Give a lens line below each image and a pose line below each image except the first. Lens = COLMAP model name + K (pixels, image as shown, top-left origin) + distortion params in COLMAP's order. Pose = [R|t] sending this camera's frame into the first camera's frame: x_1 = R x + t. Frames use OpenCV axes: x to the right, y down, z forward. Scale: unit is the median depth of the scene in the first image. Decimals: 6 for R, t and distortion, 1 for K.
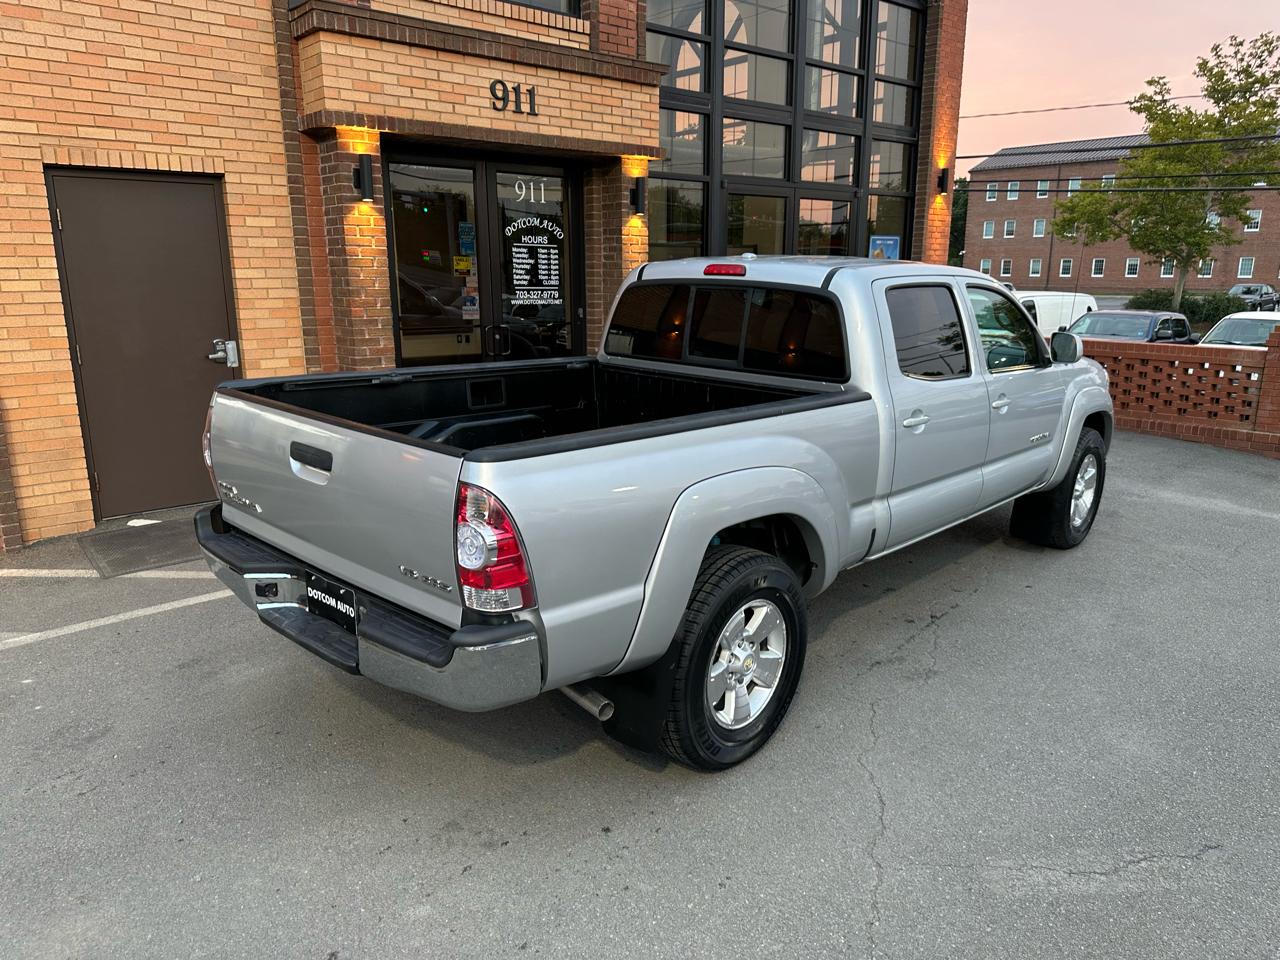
lens RADIAL K [[911.1, 0, 645.2], [0, 911.1, 483.5], [0, 0, 1]] dist [0.010904, -0.012412]
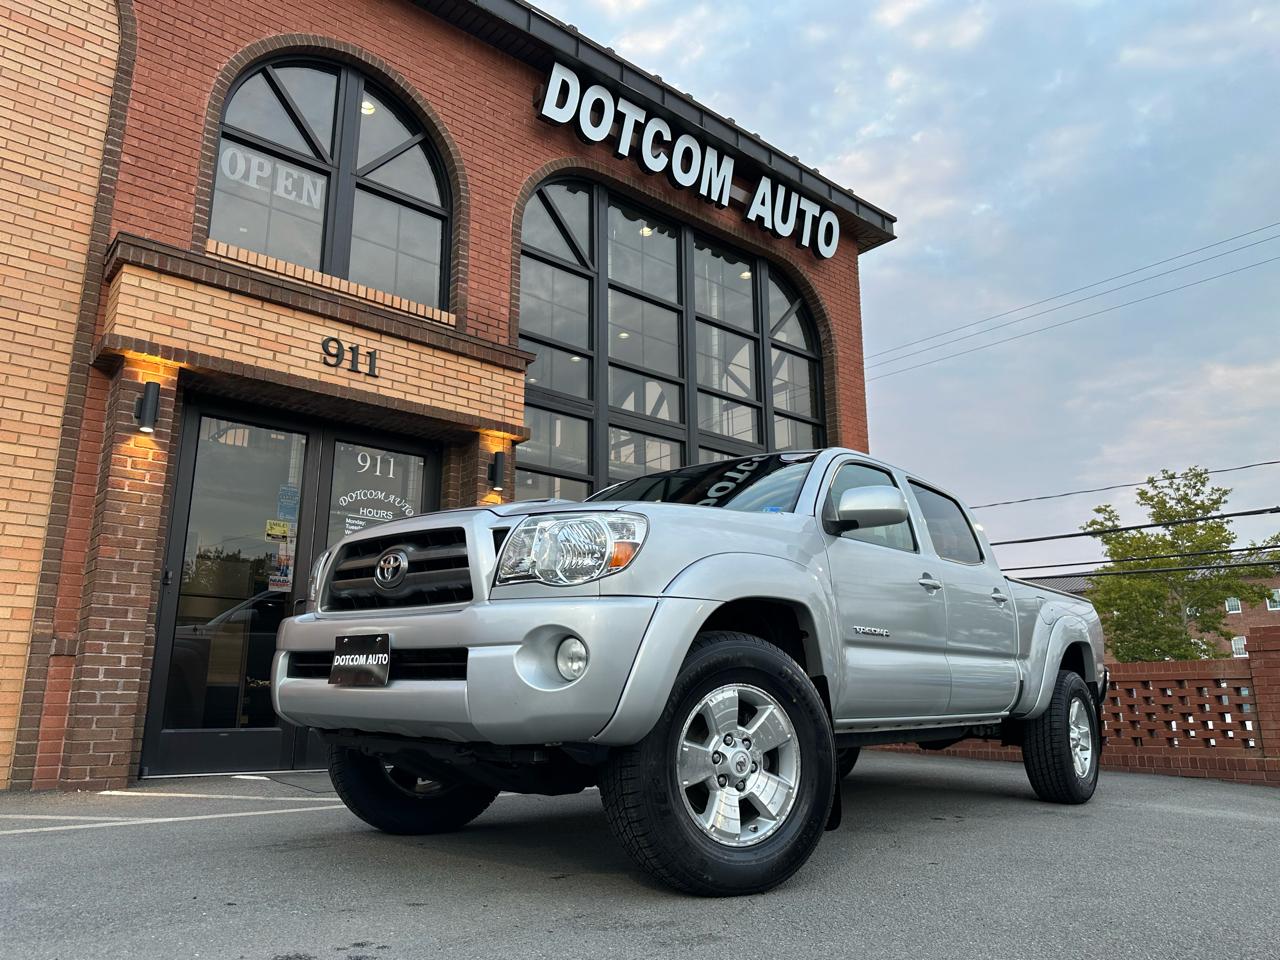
lens RADIAL K [[896.6, 0, 636.9], [0, 896.6, 480.9], [0, 0, 1]] dist [0.060087, -0.078992]
pose [[0.999905, -0.006960, -0.011911, 0.165795], [0.000644, 0.886010, -0.463666, 0.129213], [0.013781, 0.463615, 0.885930, 0.228959]]
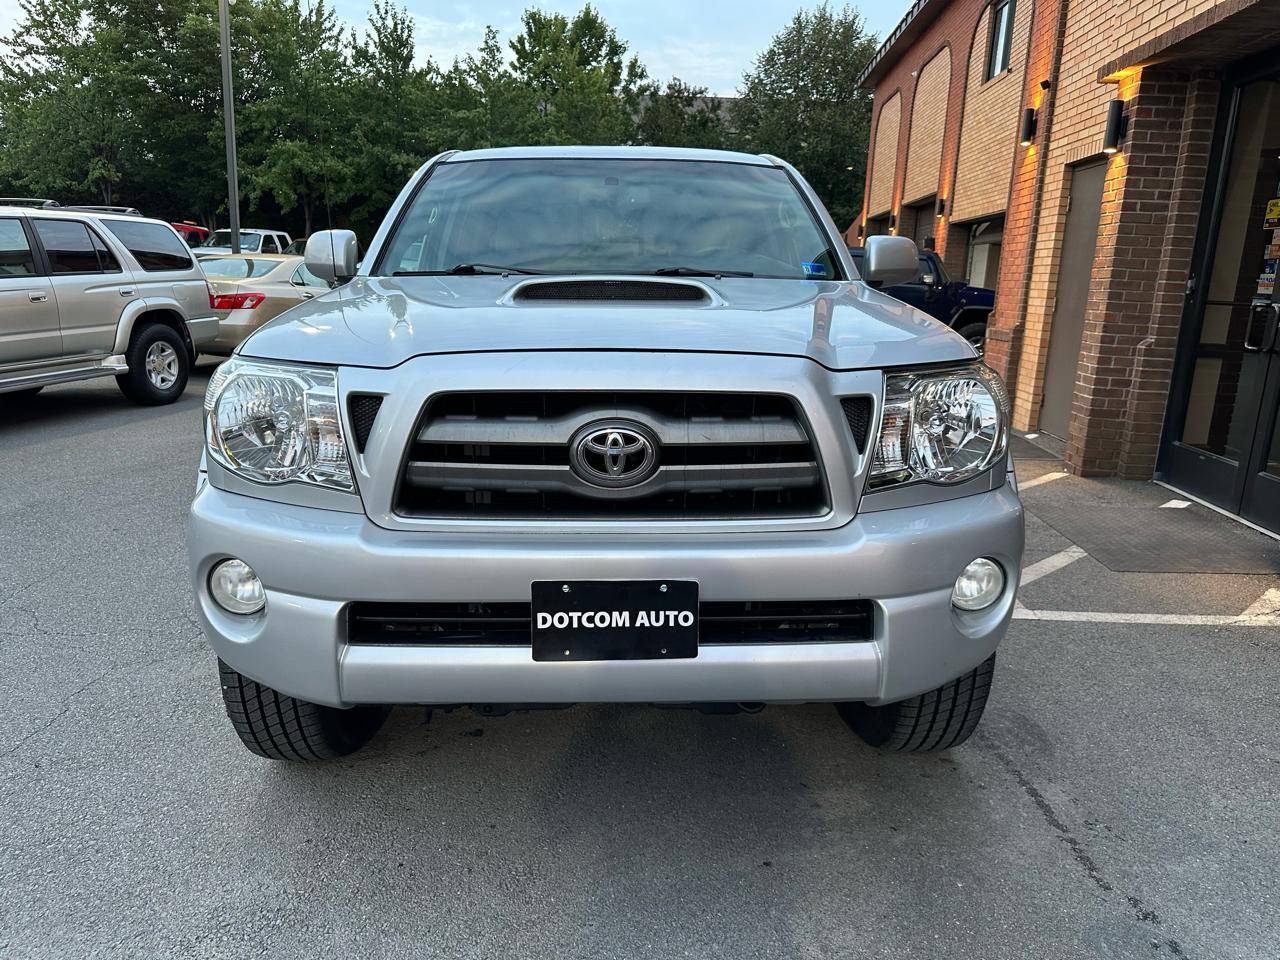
lens RADIAL K [[911.1, 0, 645.2], [0, 911.1, 483.5], [0, 0, 1]] dist [0.010904, -0.012412]
pose [[-0.698348, 0.127465, -0.704317, 0.658807], [-0.204875, 0.907246, 0.367329, -0.225534], [0.685811, 0.400821, -0.607459, 1.254453]]
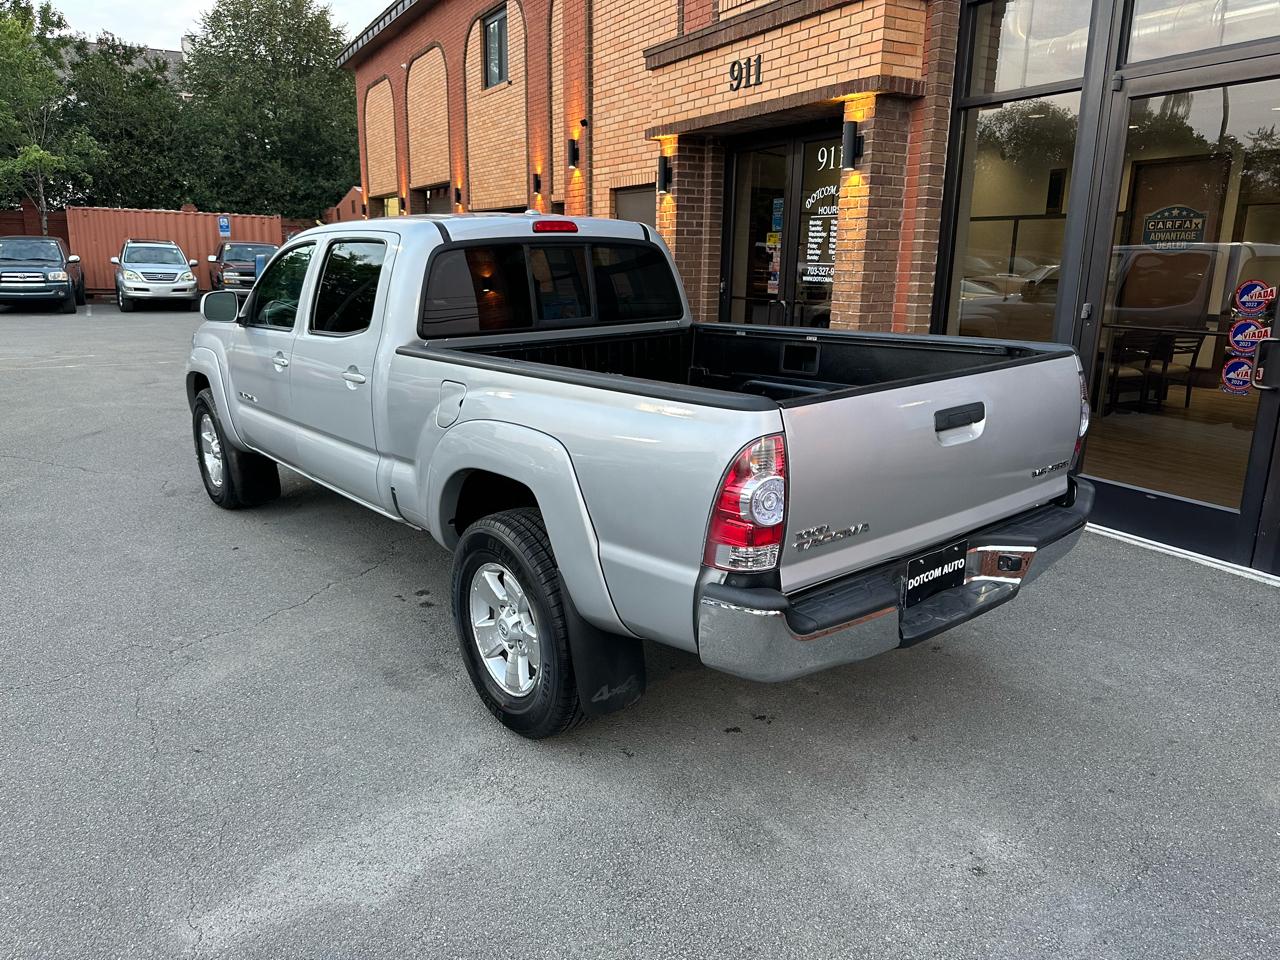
lens RADIAL K [[911.1, 0, 641.6], [0, 911.1, 484.6], [0, 0, 1]] dist [0.005870, -0.007645]
pose [[-0.207092, 0.234152, -0.949887, 0.949112], [-0.238057, 0.929692, 0.281074, -0.254612], [0.948916, 0.284335, -0.136790, 1.158271]]
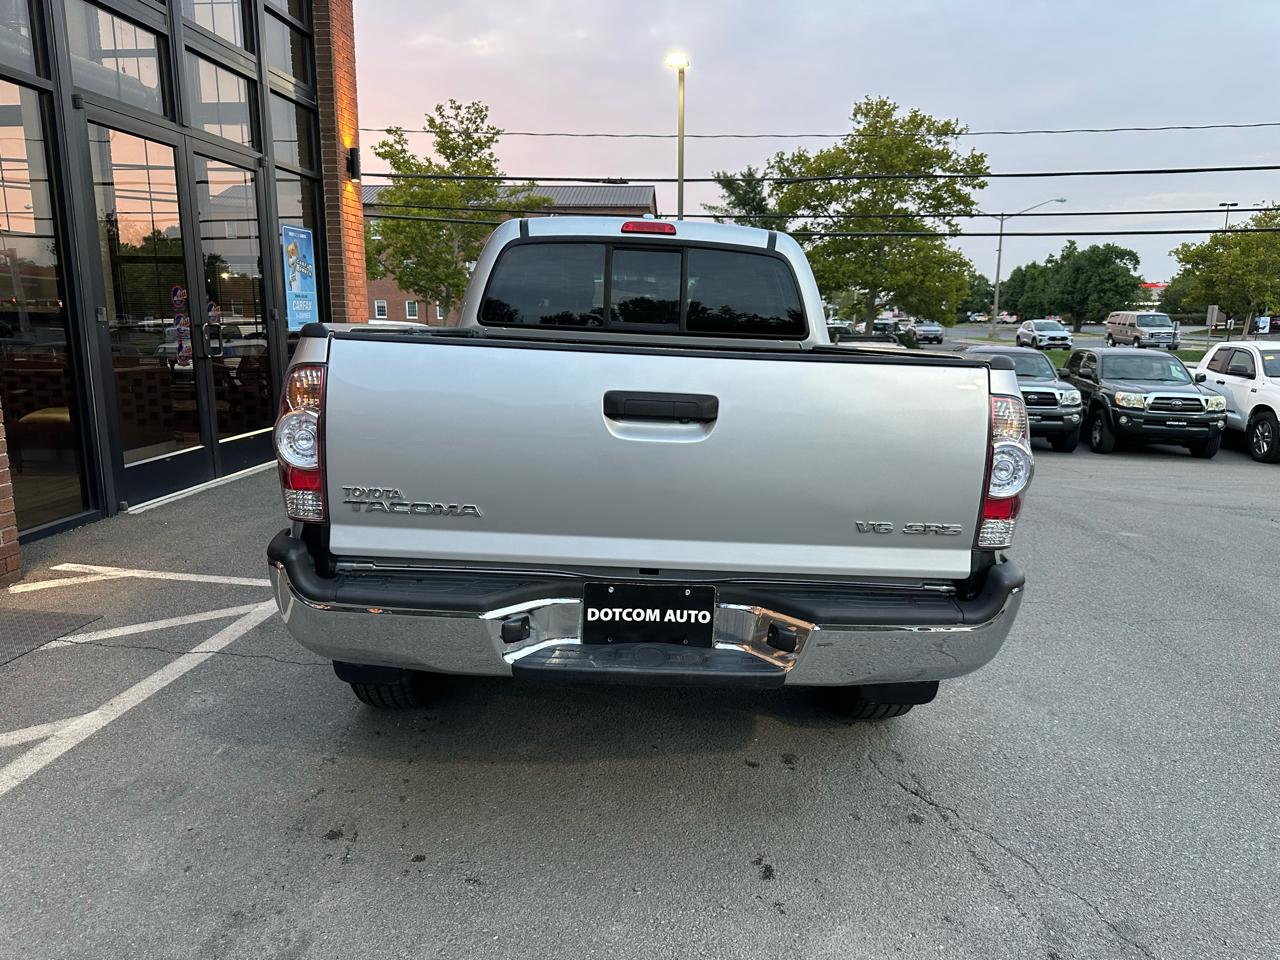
lens RADIAL K [[911.1, 0, 645.2], [0, 911.1, 483.5], [0, 0, 1]] dist [0.010904, -0.012412]
pose [[0.708309, -0.121143, 0.695430, -0.121283], [0.152910, 0.988104, 0.016385, -0.054730], [-0.689142, 0.094733, 0.718407, 0.470239]]
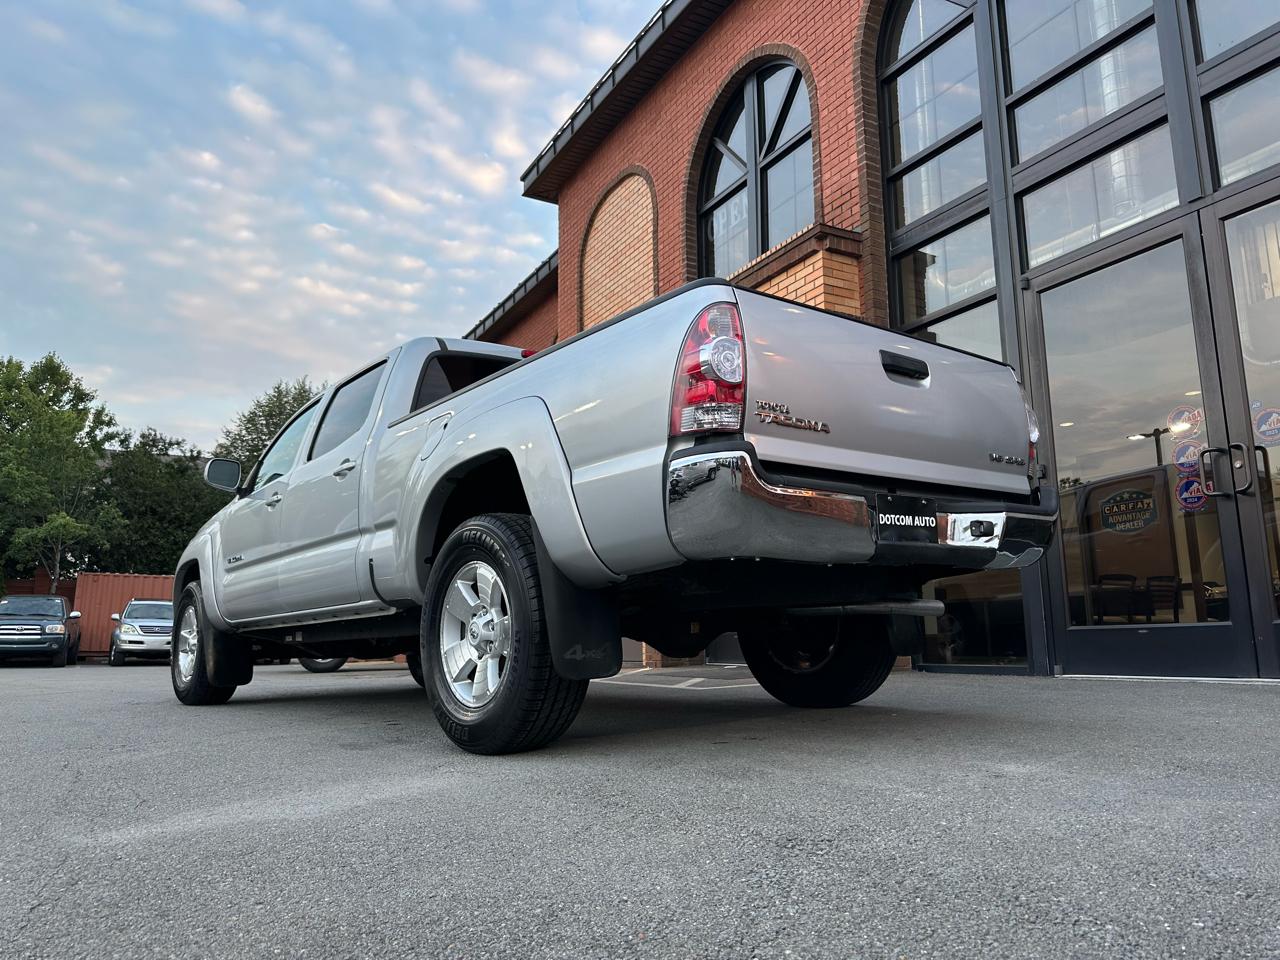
lens RADIAL K [[894.7, 0, 648.0], [0, 894.7, 482.8], [0, 0, 1]] dist [0.110806, -0.156472]
pose [[-0.195017, -0.175115, -0.965040, 0.961121], [-0.214561, 0.967717, -0.132242, -0.071888], [0.957043, 0.181270, -0.226294, 1.215994]]
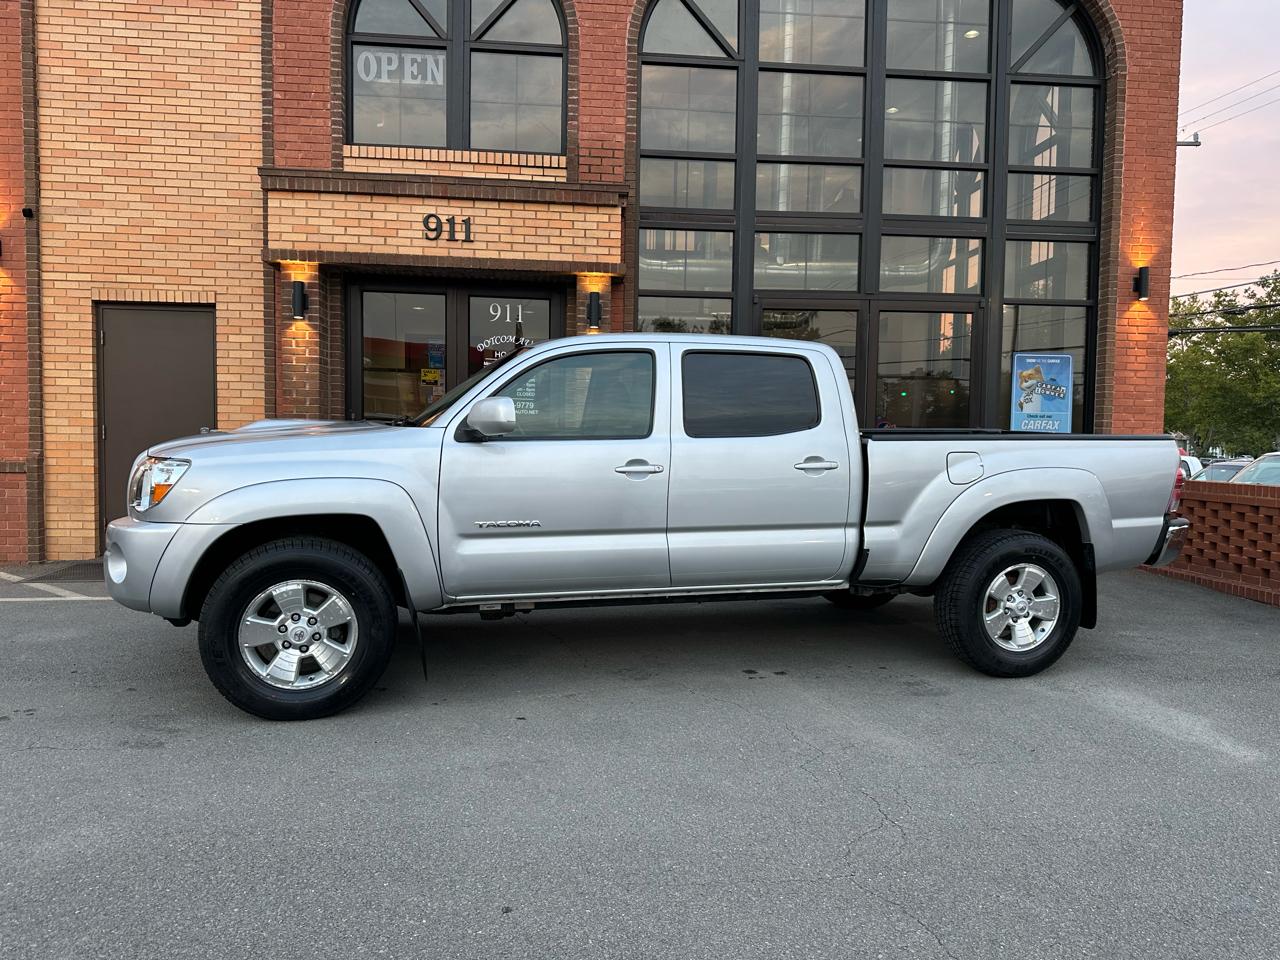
lens RADIAL K [[896.6, 0, 636.9], [0, 896.6, 480.9], [0, 0, 1]] dist [0.060087, -0.078992]
pose [[0.813419, 0.038395, -0.580410, 0.703026], [-0.150128, 0.977870, -0.145711, 0.009347], [0.561971, 0.205660, 0.801182, 0.303534]]
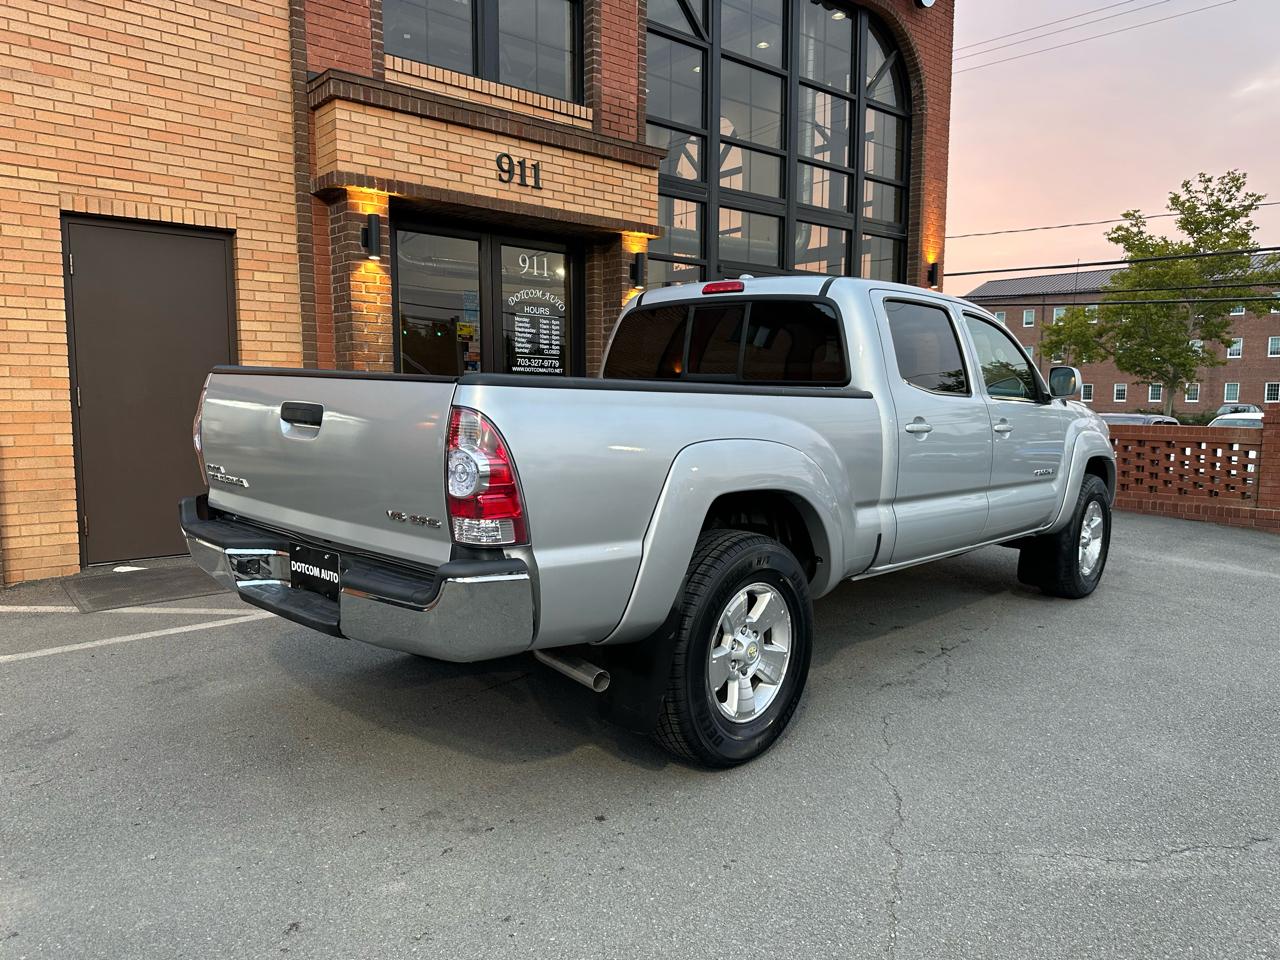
lens RADIAL K [[908.5, 0, 643.3], [0, 908.5, 483.3], [0, 0, 1]] dist [0.018879, -0.022628]
pose [[0.999992, 0.003792, -0.000833, 0.000078], [-0.003870, 0.990557, -0.137044, 0.072876], [0.000306, 0.137046, 0.990565, 0.018367]]
